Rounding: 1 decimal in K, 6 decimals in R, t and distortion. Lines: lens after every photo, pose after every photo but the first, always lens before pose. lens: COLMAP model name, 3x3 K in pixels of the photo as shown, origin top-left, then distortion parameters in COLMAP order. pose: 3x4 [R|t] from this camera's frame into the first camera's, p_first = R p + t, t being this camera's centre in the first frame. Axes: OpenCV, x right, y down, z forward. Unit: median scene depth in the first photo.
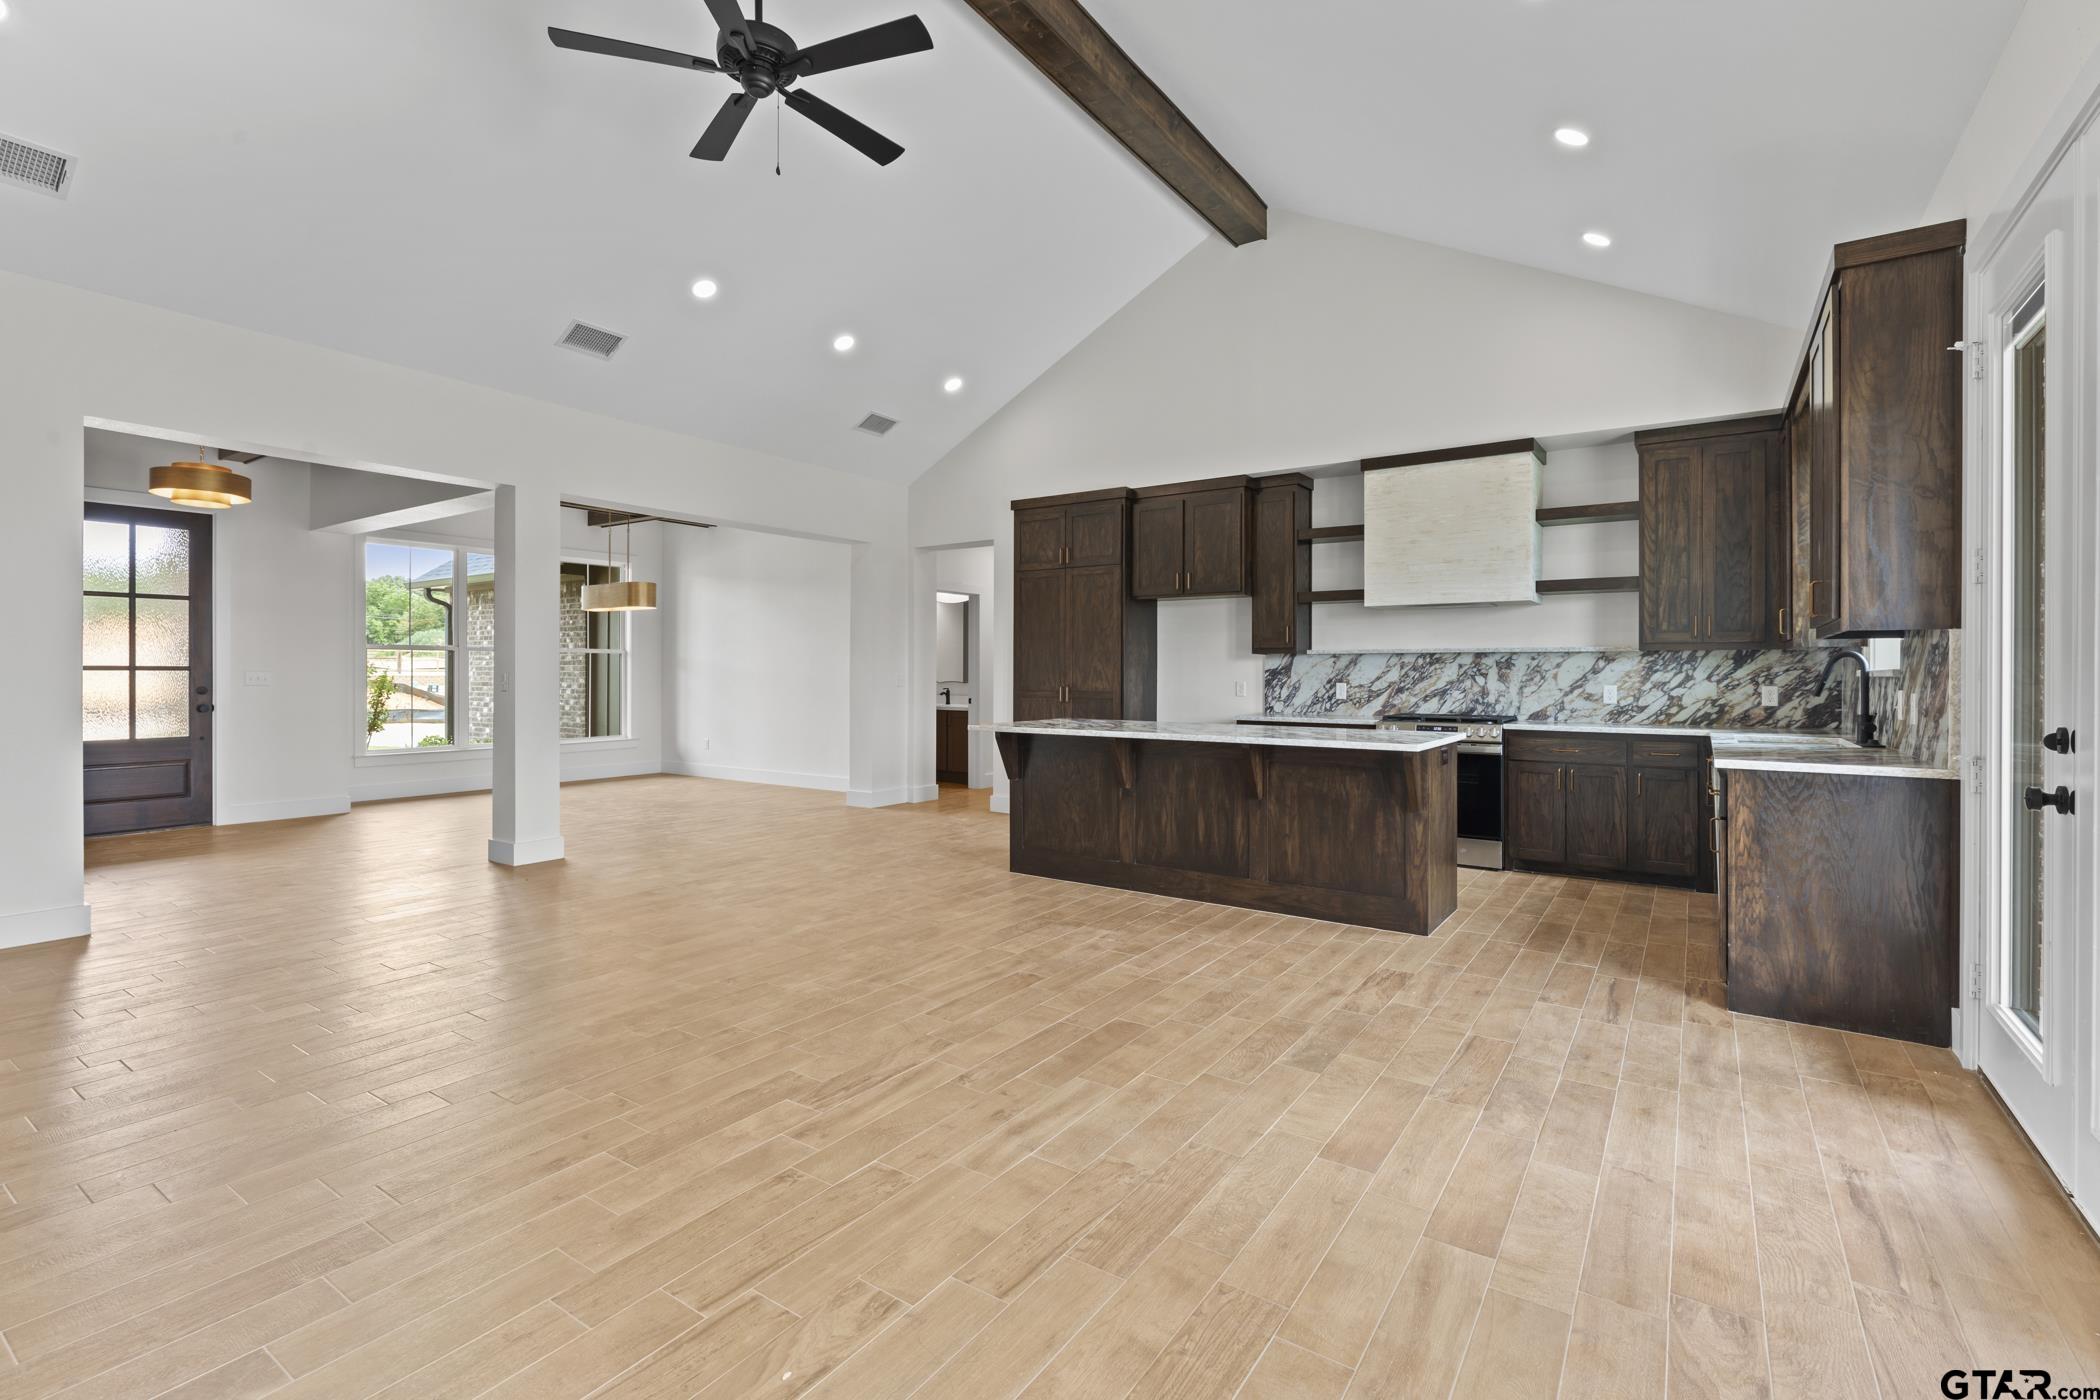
lens RADIAL K [[944.0, 0, 1046.9], [0, 944.0, 674.0], [0, 0, 1]] dist [0.004295, -0.000130]
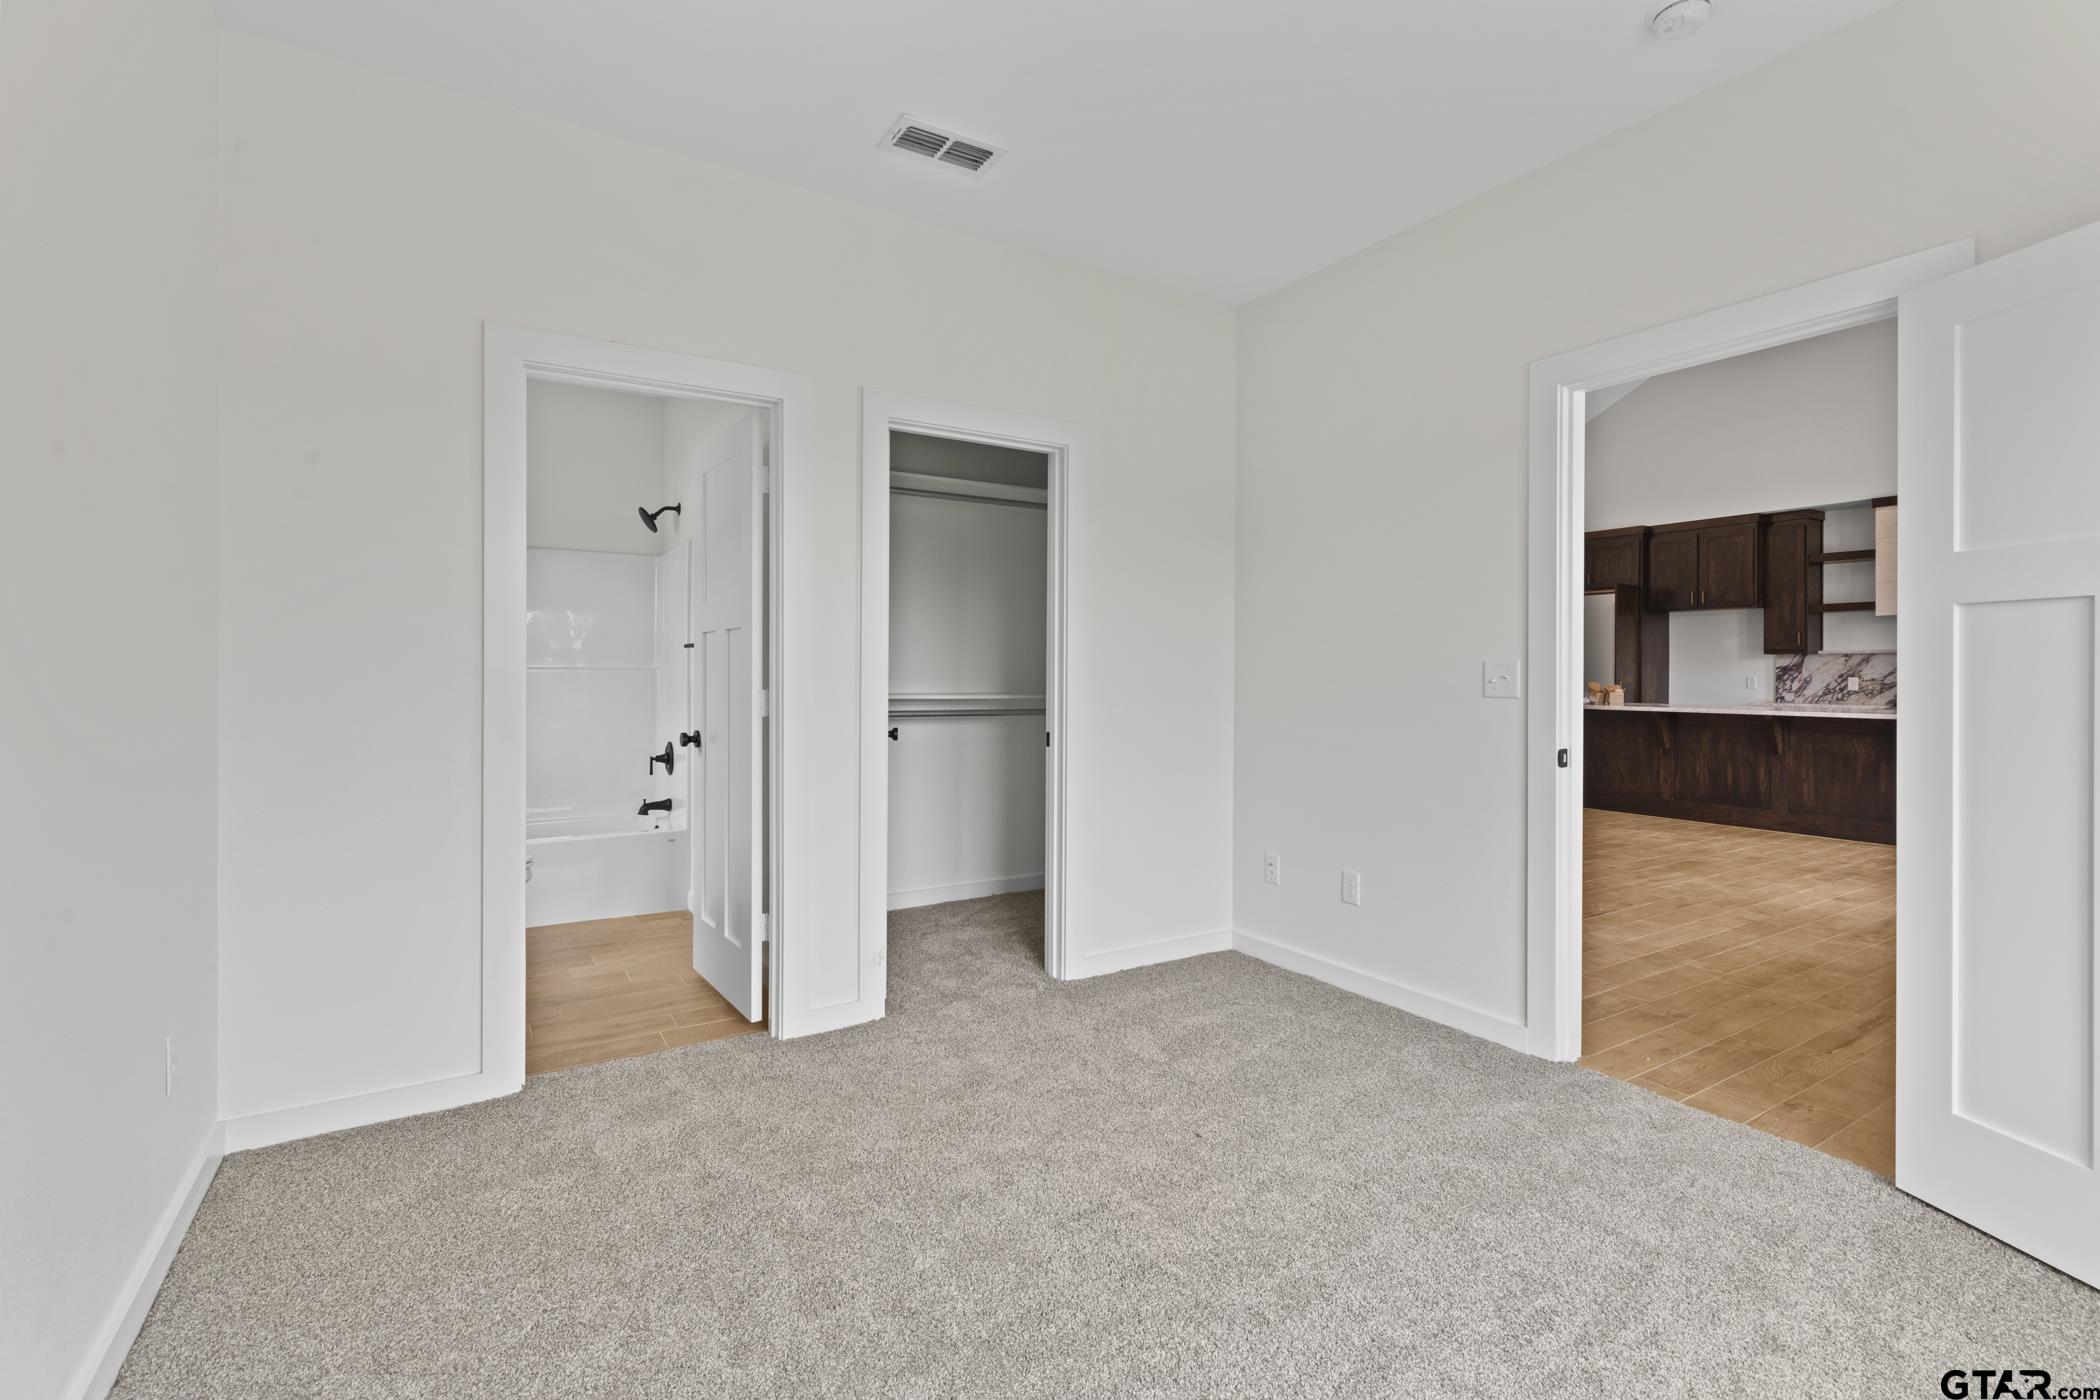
lens RADIAL K [[944.0, 0, 1046.9], [0, 944.0, 674.0], [0, 0, 1]] dist [0.004295, -0.000130]
pose [[0.917266, -0.000295, -0.398275, -0.187480], [0.000522, 1.000000, 0.000462, 0.004684], [0.398274, -0.000632, 0.917266, -0.642261]]
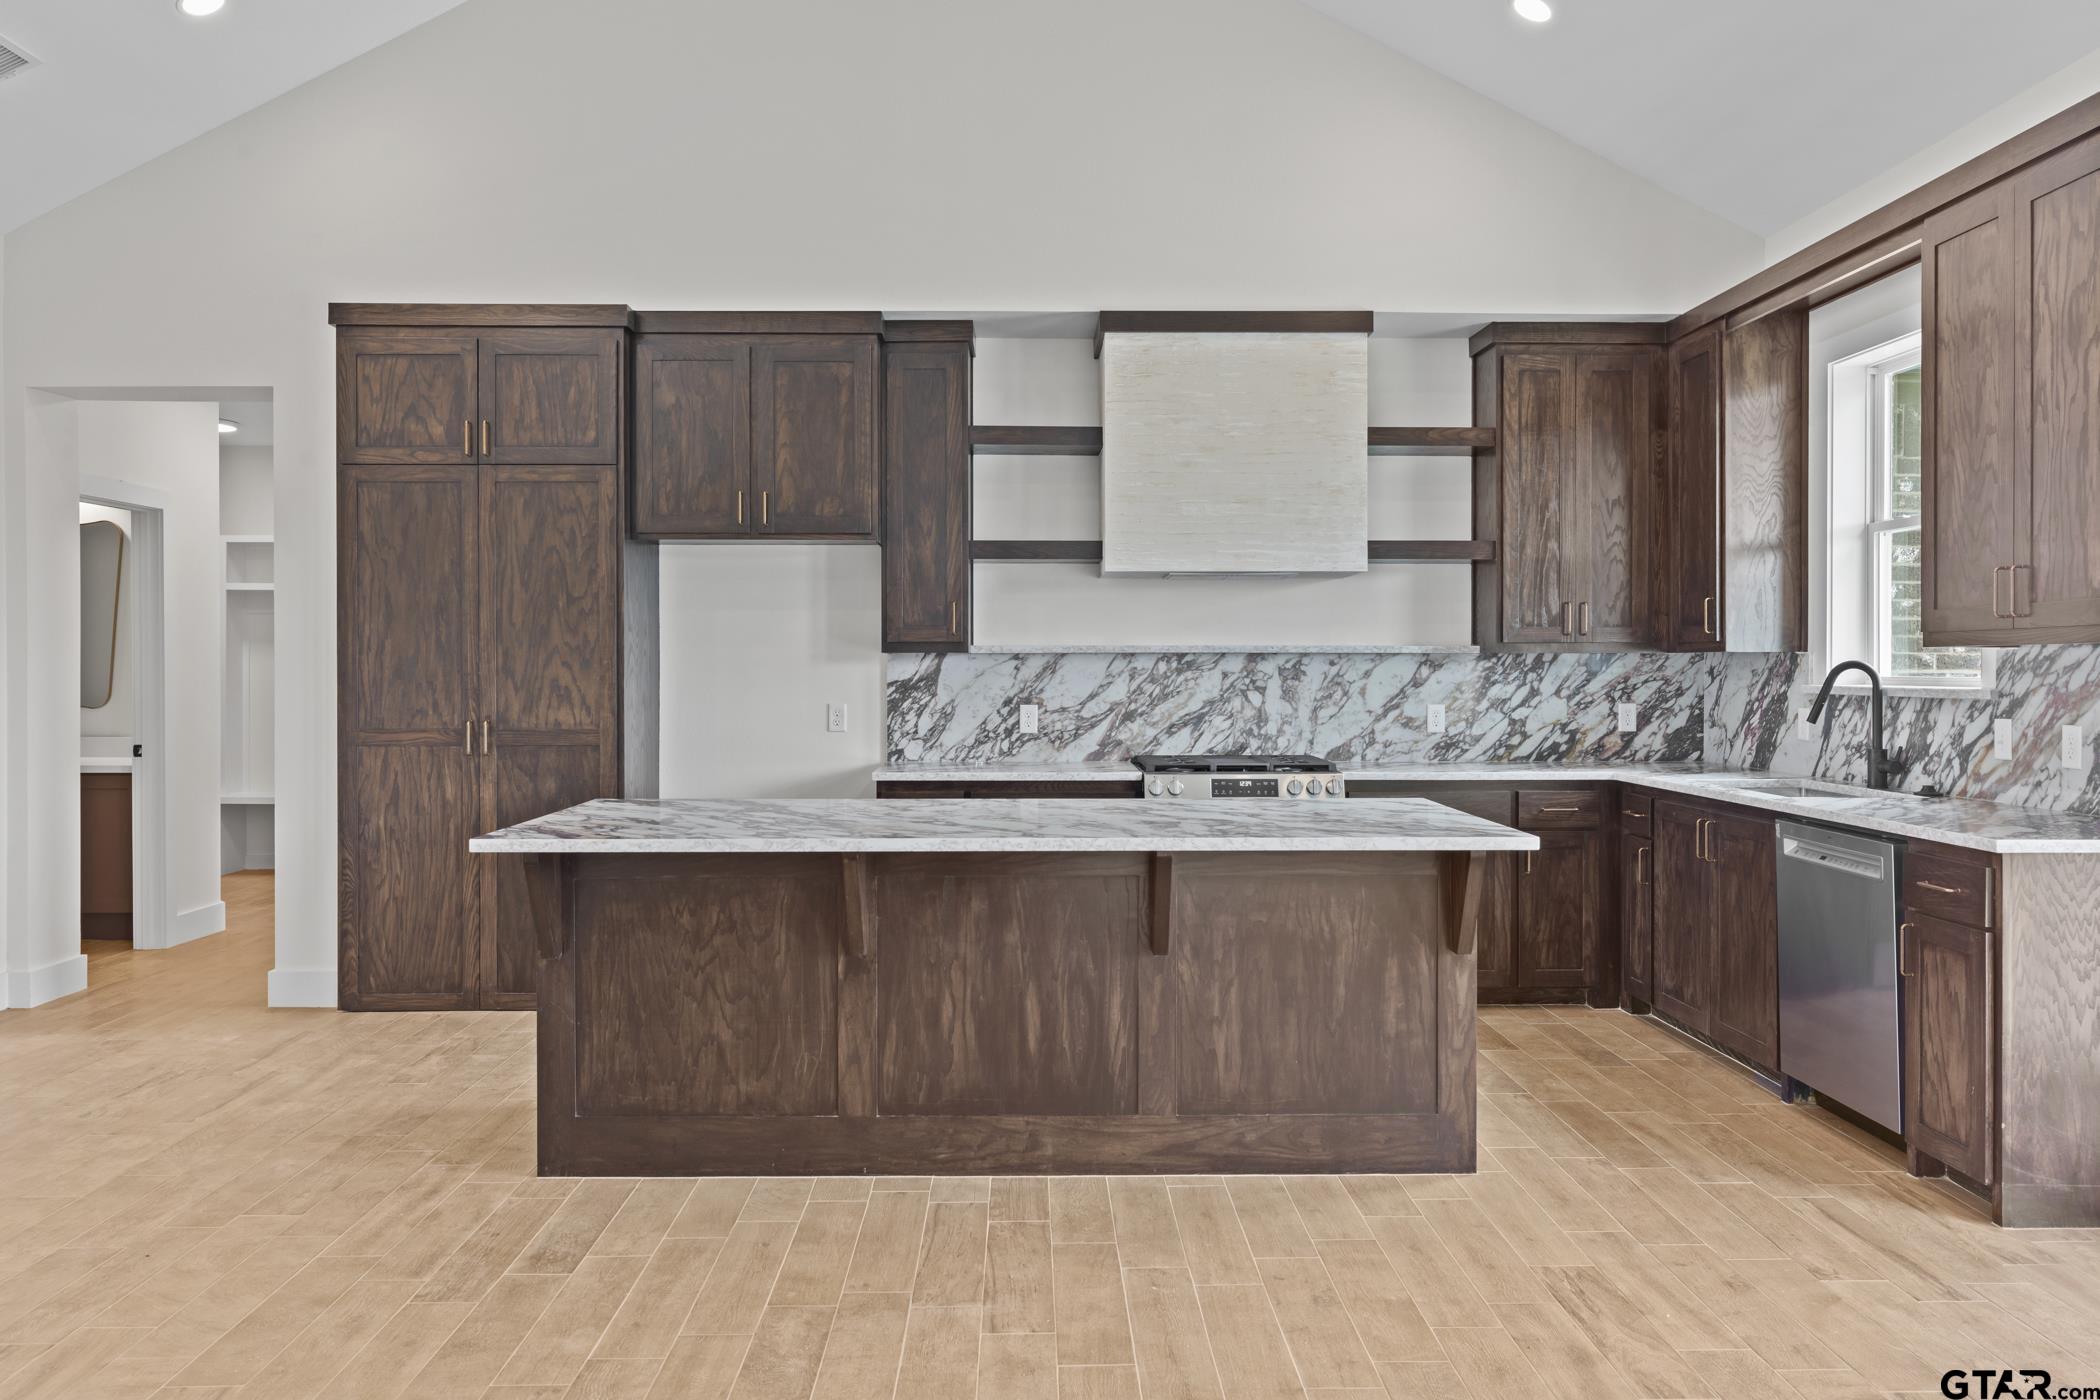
lens RADIAL K [[1486.7, 0, 1049.8], [0, 1486.7, 675.2], [0, 0, 1]] dist [0.002502, 0.002228]
pose [[0.815123, -0.007350, 0.579241, -0.226680], [0.003674, 0.999965, 0.007518, -0.017424], [-0.579276, -0.004000, 0.815121, 0.317265]]
